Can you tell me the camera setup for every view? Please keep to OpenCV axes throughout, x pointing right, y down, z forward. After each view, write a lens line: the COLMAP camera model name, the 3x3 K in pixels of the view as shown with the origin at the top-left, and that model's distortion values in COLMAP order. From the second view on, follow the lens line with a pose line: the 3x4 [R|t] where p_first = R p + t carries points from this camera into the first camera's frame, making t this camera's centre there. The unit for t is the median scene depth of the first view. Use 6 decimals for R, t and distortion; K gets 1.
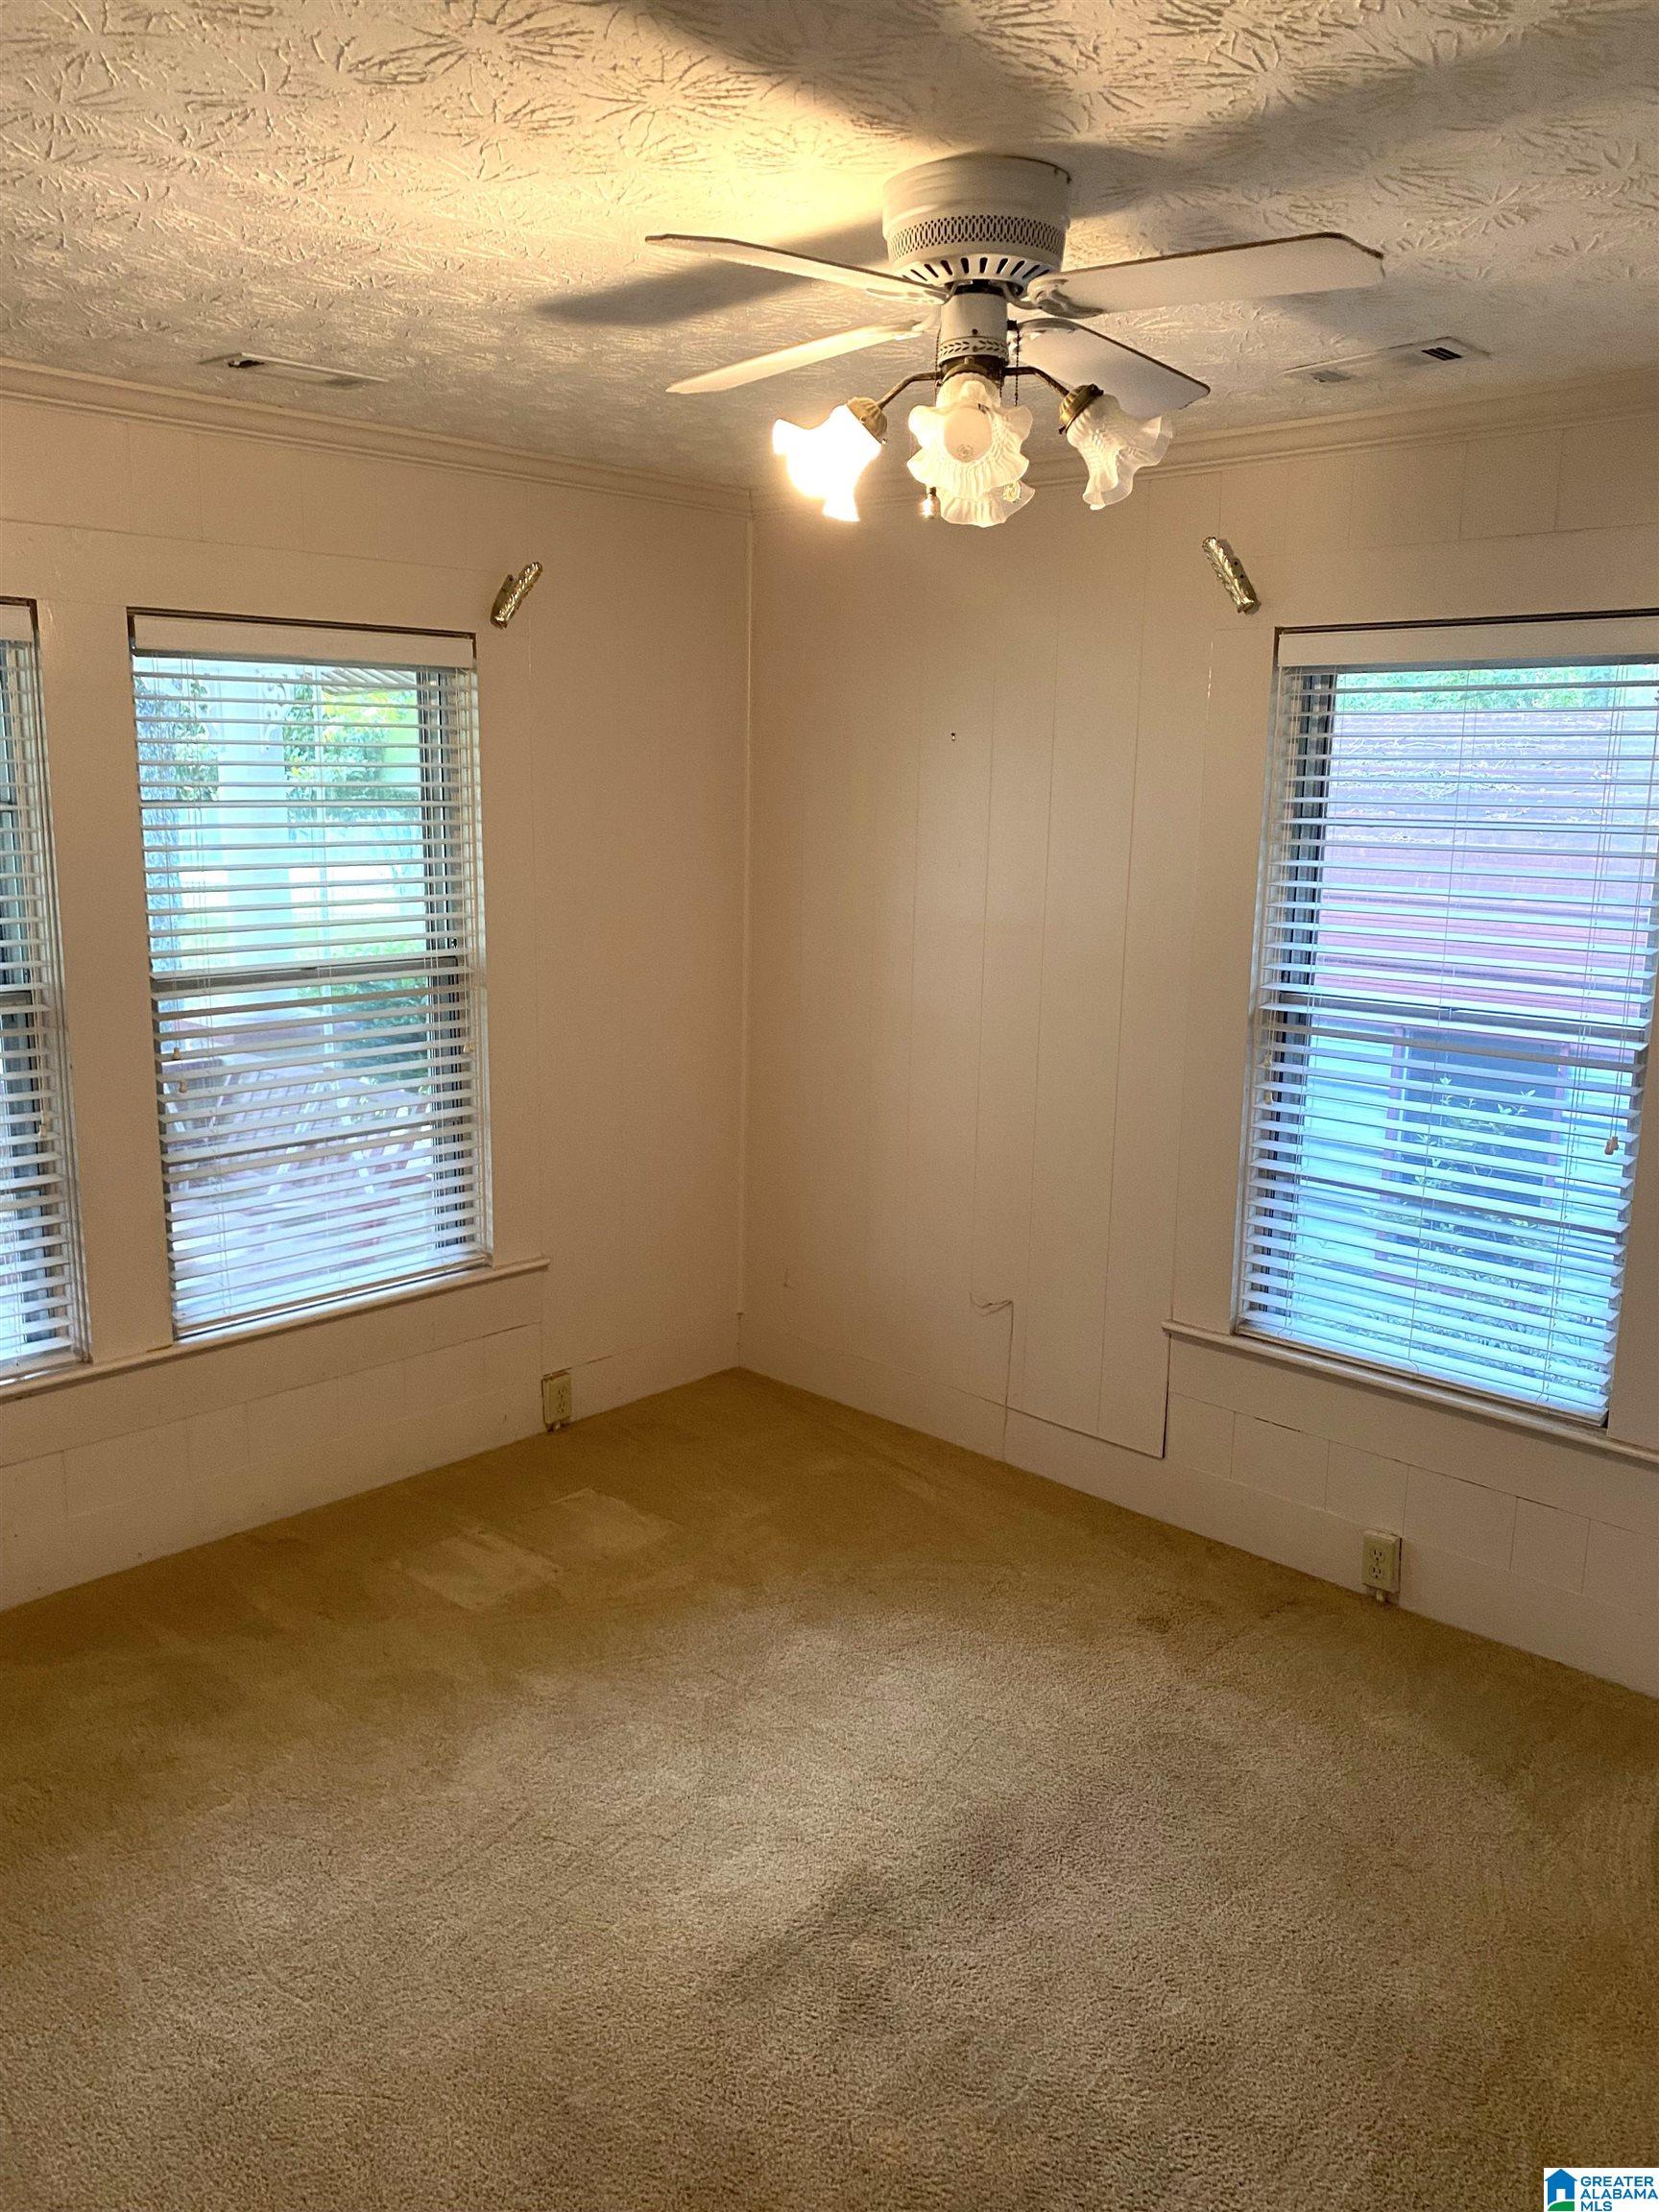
lens RADIAL K [[1729.1, 0, 815.7], [0, 1729.1, 1108.2], [0, 0, 1]] dist [0.014192, -0.013231]
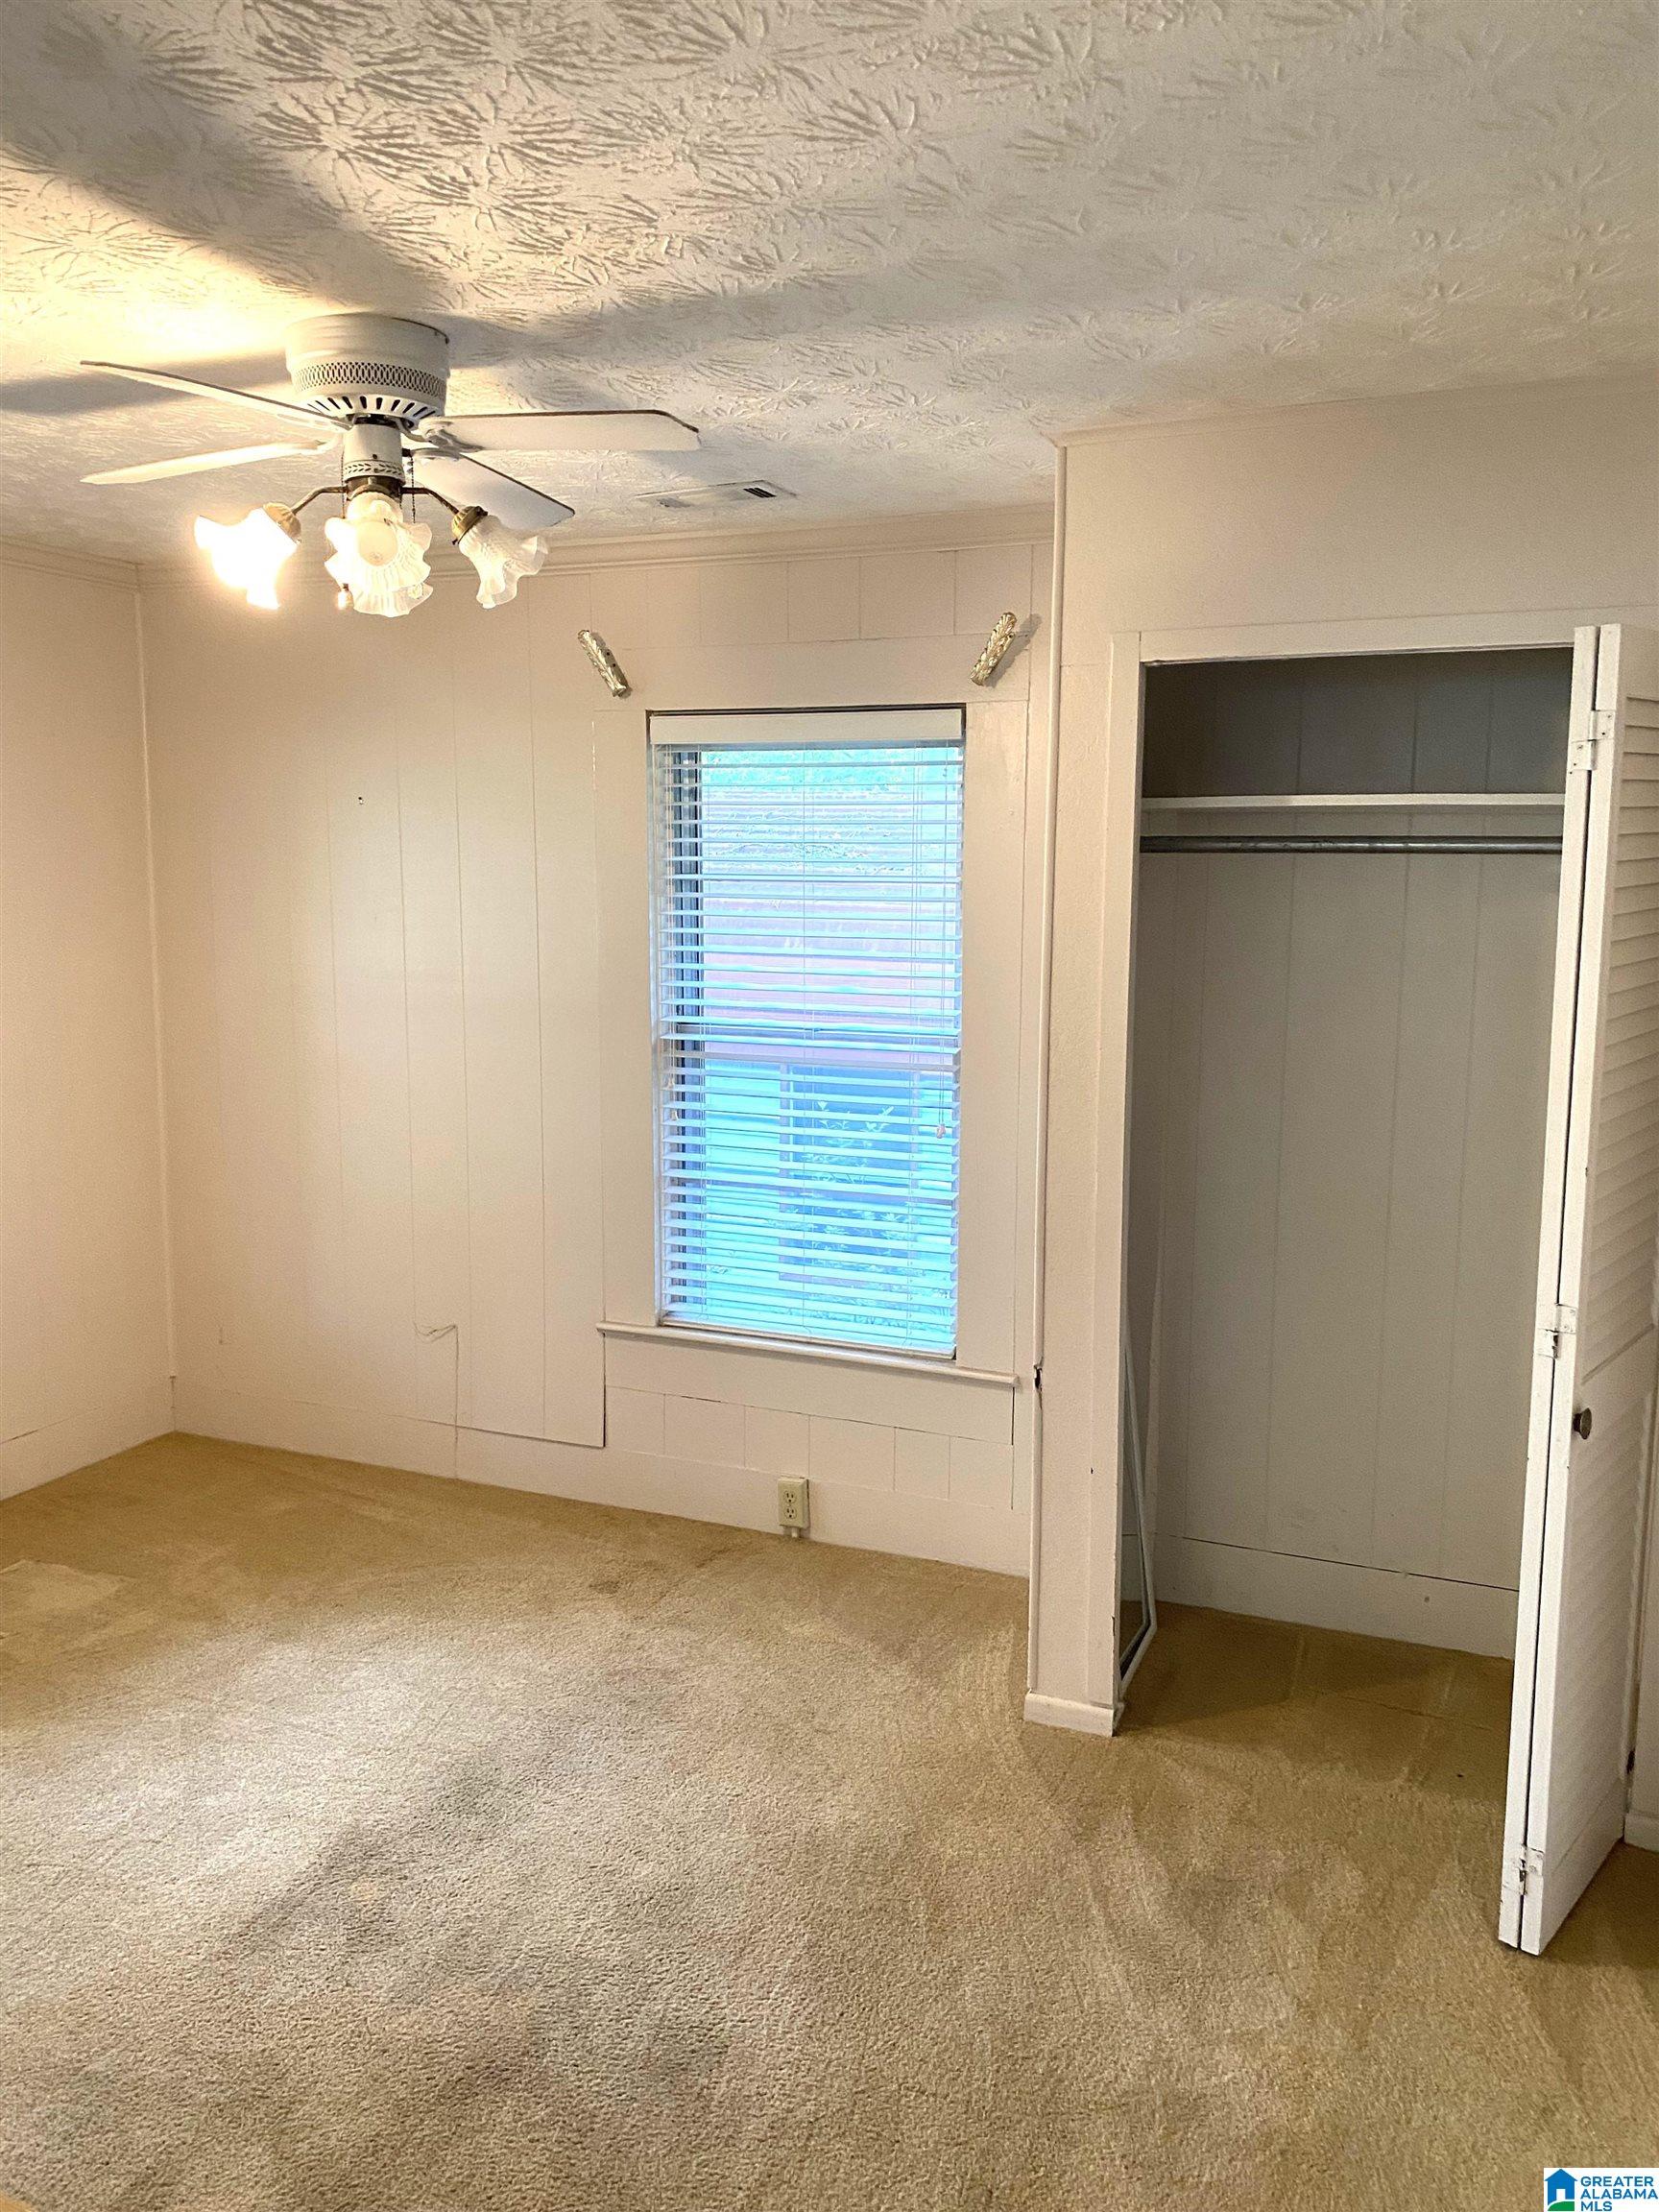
lens RADIAL K [[1658.9, 0, 868.0], [0, 1658.9, 1096.2], [0, 0, 1]] dist [0.041410, -0.038877]
pose [[0.929544, -0.061703, 0.363512, -0.028058], [0.076726, 0.996686, -0.027019, 0.034622], [-0.360640, 0.053006, 0.931198, -0.124329]]
